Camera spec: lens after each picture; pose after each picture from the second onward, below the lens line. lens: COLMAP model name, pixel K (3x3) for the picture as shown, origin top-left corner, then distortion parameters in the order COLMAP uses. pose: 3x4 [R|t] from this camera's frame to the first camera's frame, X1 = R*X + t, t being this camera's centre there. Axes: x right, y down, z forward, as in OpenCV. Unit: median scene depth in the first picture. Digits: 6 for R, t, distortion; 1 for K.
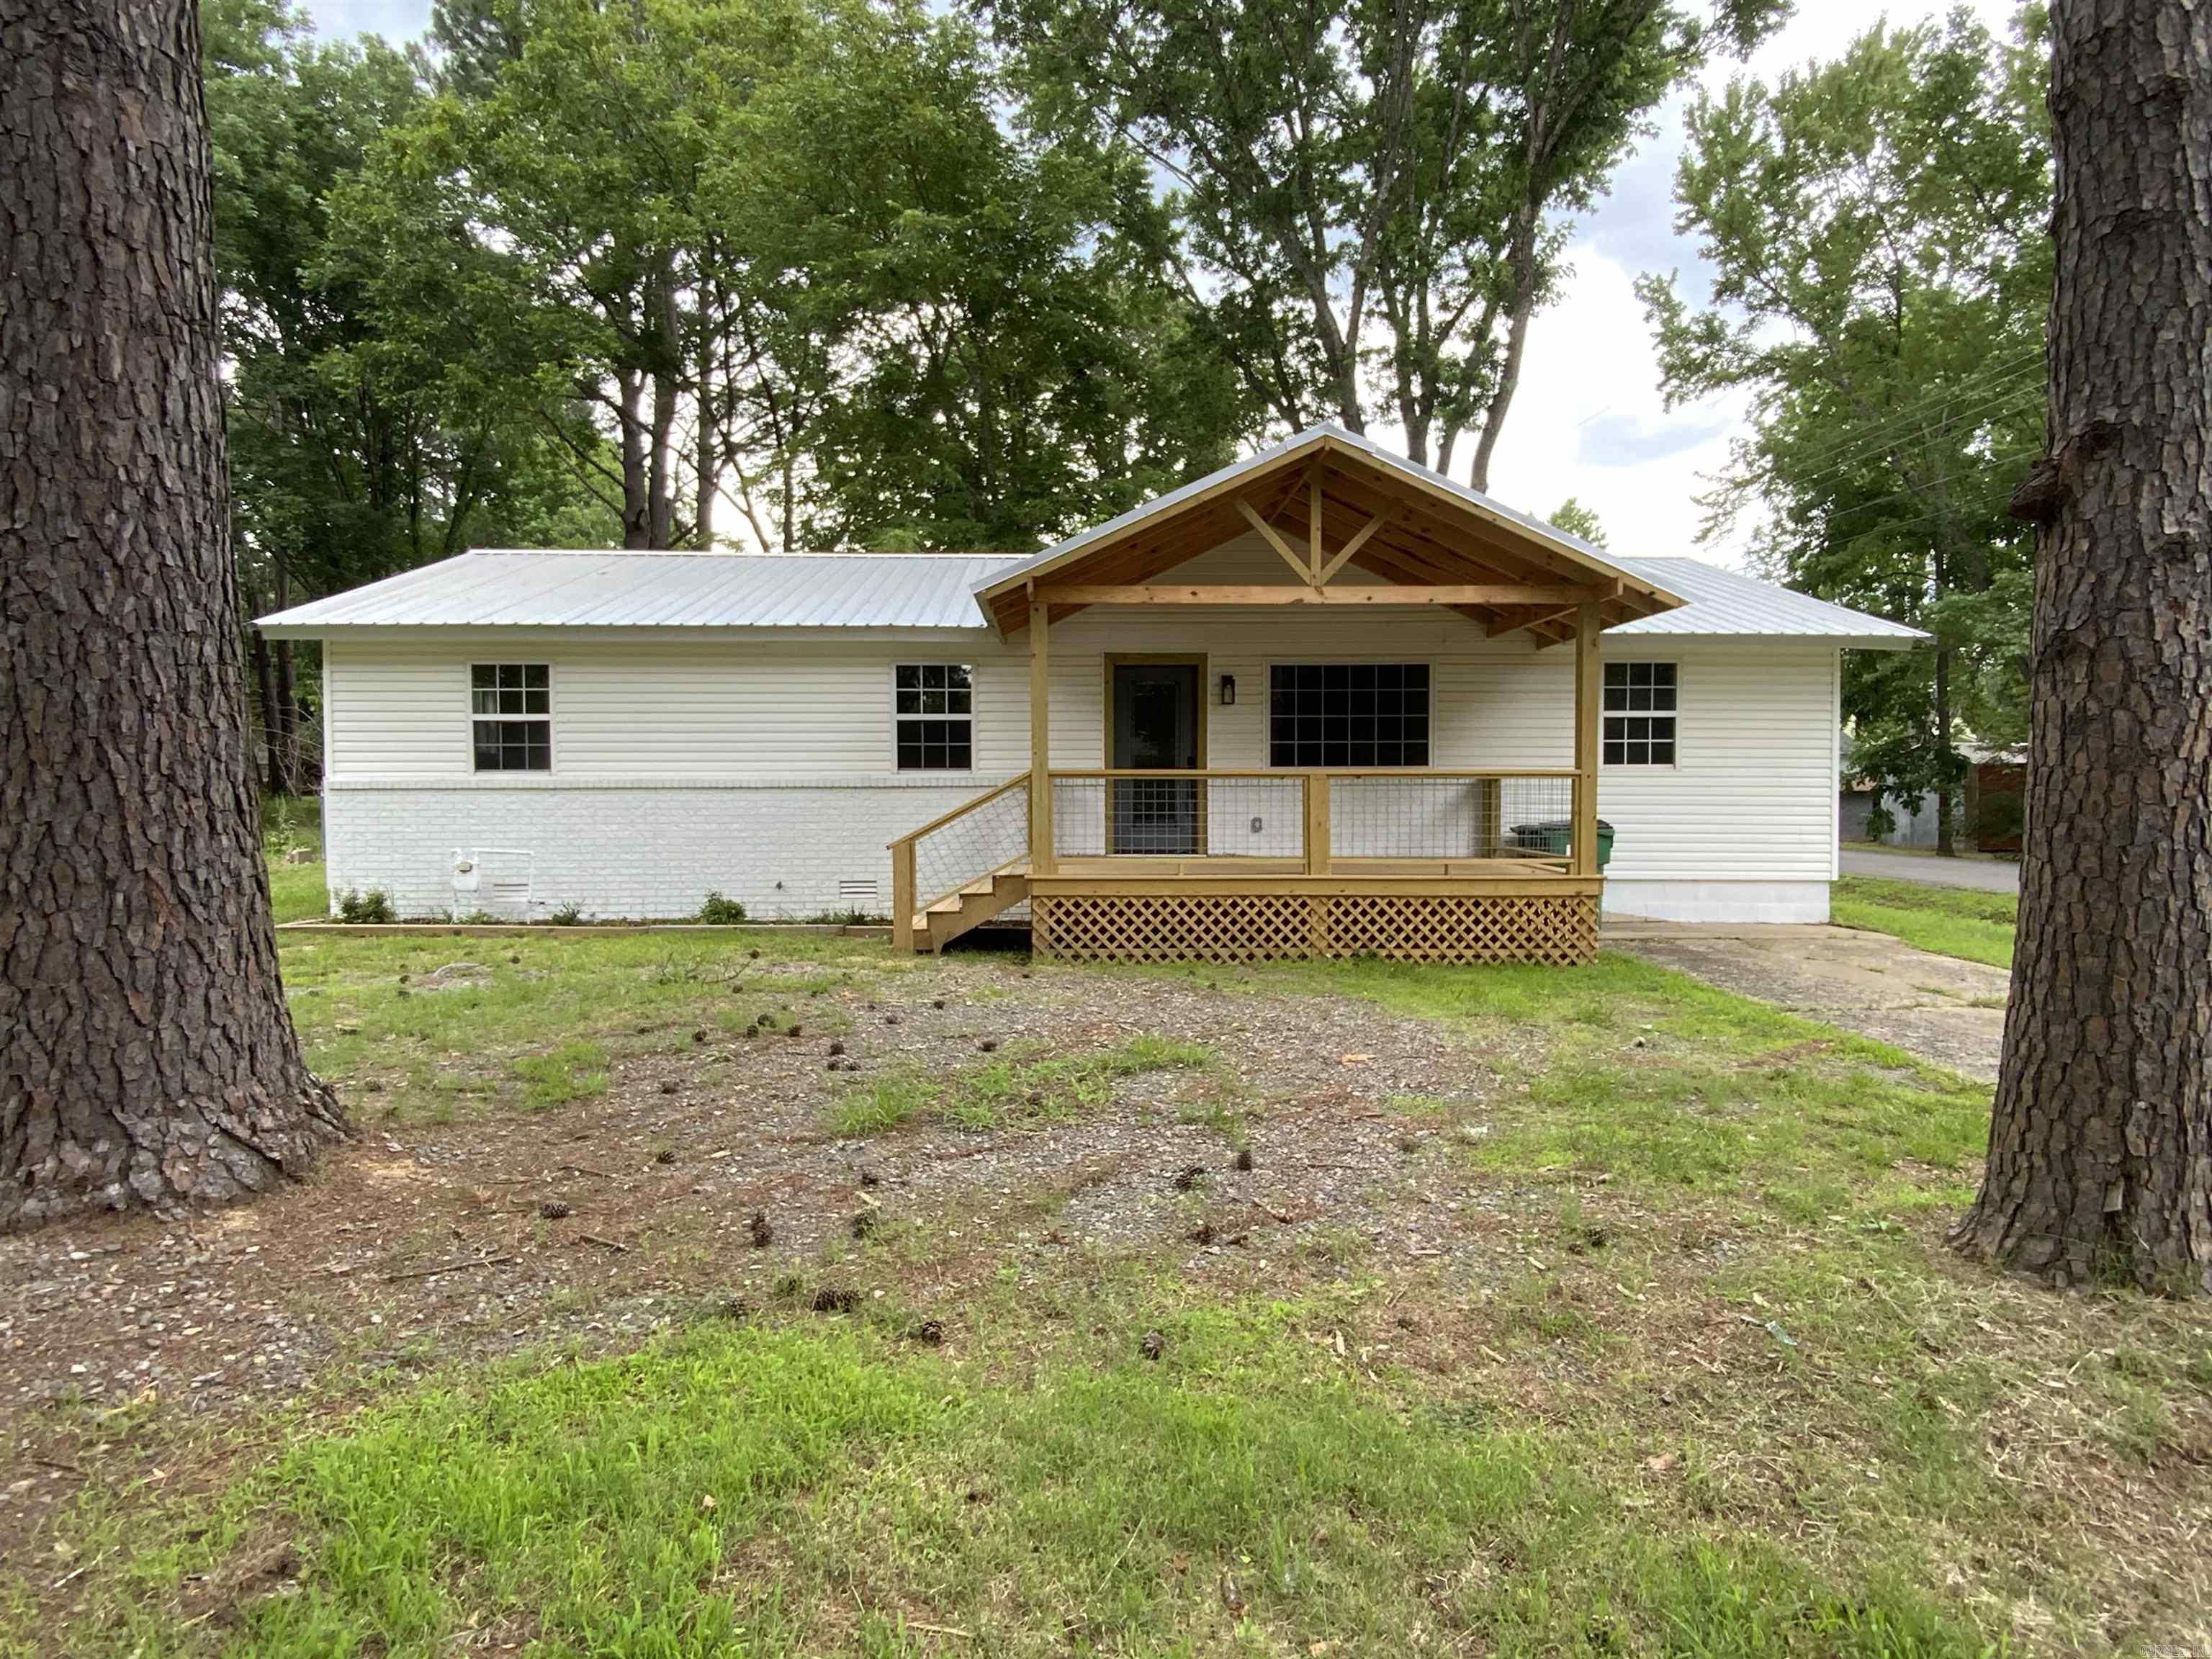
lens RADIAL K [[1248.6, 0, 1106.0], [0, 1248.6, 829.5], [0, 0, 1]] dist [0.030886, -0.000262]
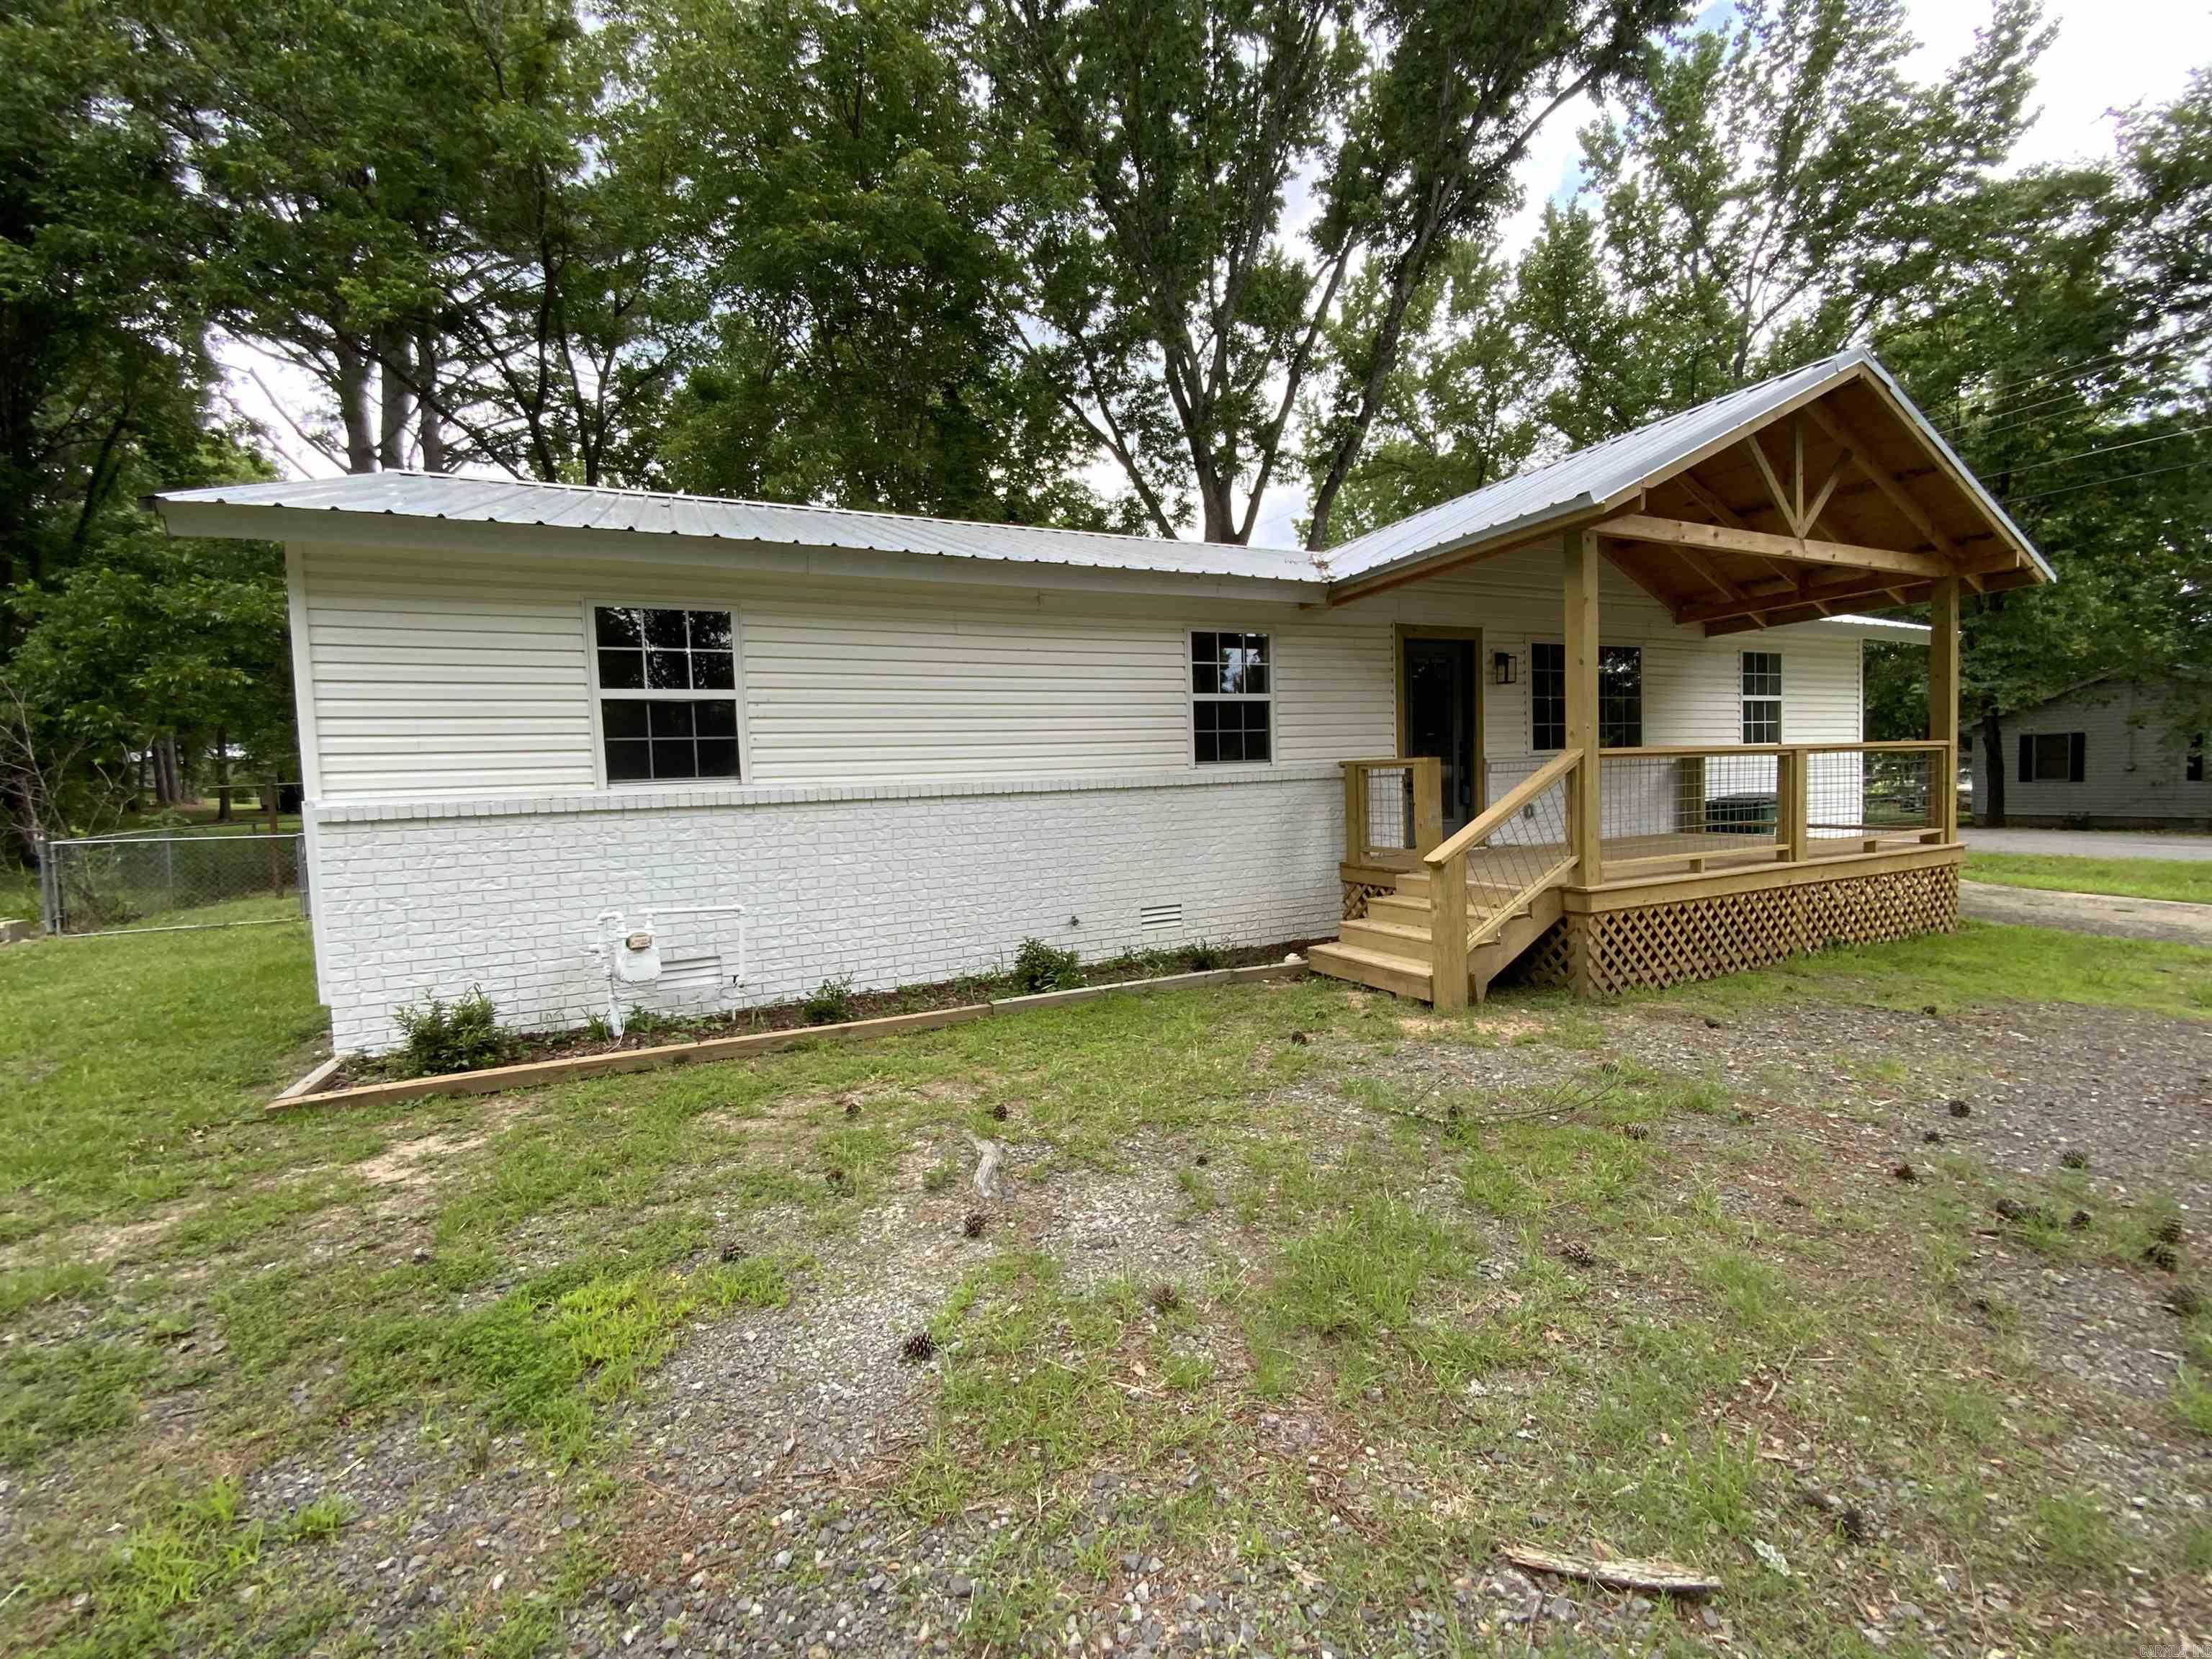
lens RADIAL K [[890.3, 0, 1106.0], [0, 890.3, 829.5], [0, 0, 1]] dist [-0.001290, -0.000162]
pose [[0.916608, -0.054062, 0.396114, -0.452564], [0.049928, 0.998537, 0.020747, -0.020287], [-0.396657, 0.000761, 0.917967, 0.504802]]
